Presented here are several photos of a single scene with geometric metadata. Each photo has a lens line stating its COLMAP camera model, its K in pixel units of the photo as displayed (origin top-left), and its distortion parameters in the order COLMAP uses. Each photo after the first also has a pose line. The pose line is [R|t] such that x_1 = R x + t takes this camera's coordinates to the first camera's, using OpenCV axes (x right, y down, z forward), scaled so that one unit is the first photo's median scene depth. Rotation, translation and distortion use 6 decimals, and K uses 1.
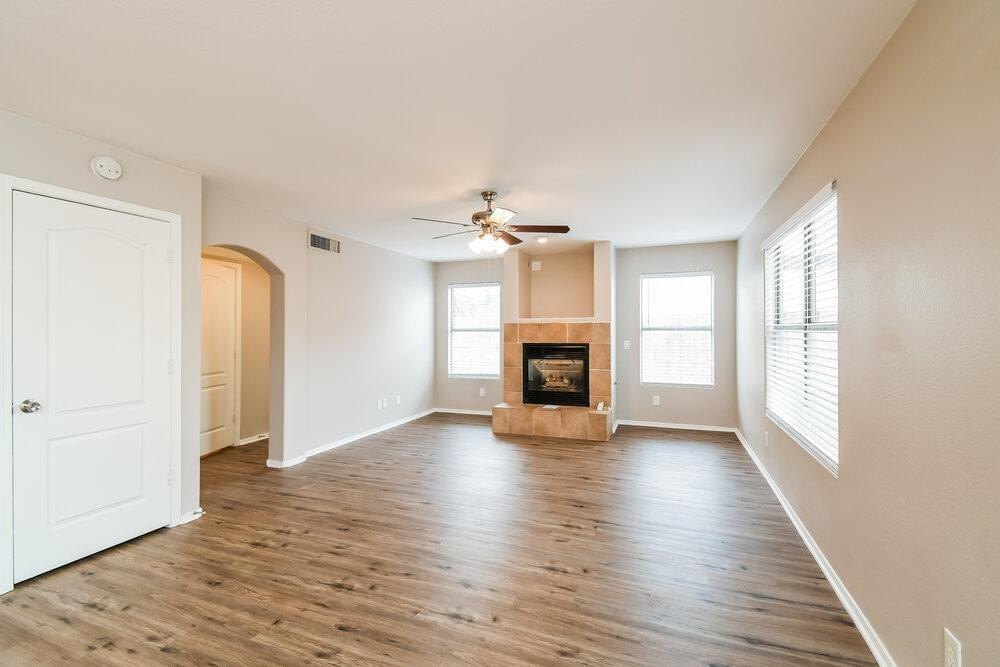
lens RADIAL K [[444.2, 0, 500.0], [0, 444.2, 333.5], [0, 0, 1]] dist [0.015005, -0.000330]
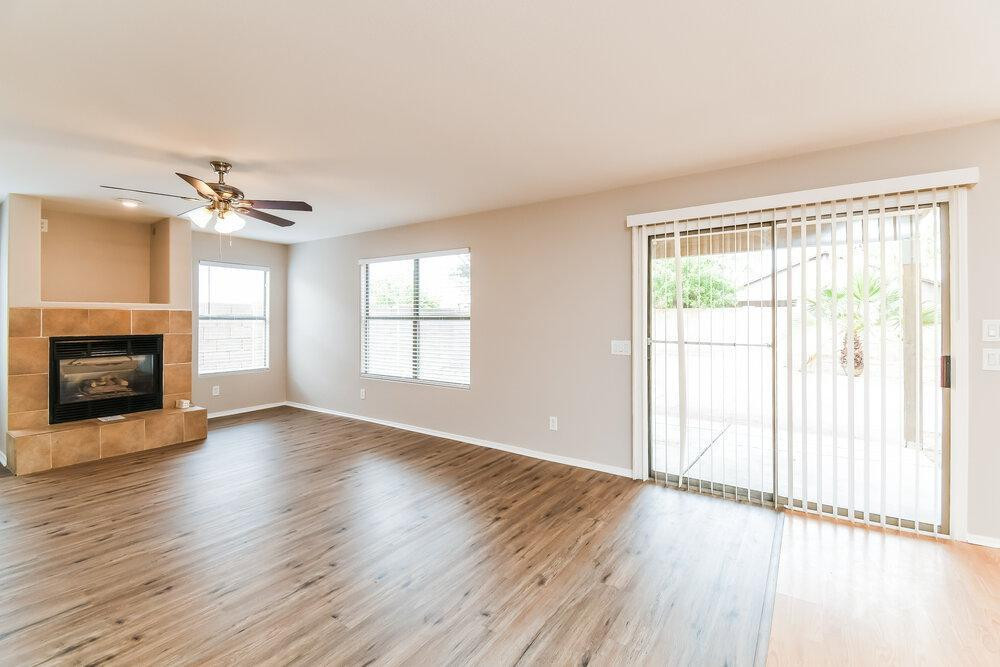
lens RADIAL K [[470.7, 0, 500.1], [0, 470.7, 338.6], [0, 0, 1]] dist [0.054699, -0.039325]
pose [[0.209108, -0.036208, 0.977222, -0.565221], [0.006750, 0.999344, 0.035584, 0.001810], [-0.977869, -0.000845, 0.209215, 0.171595]]
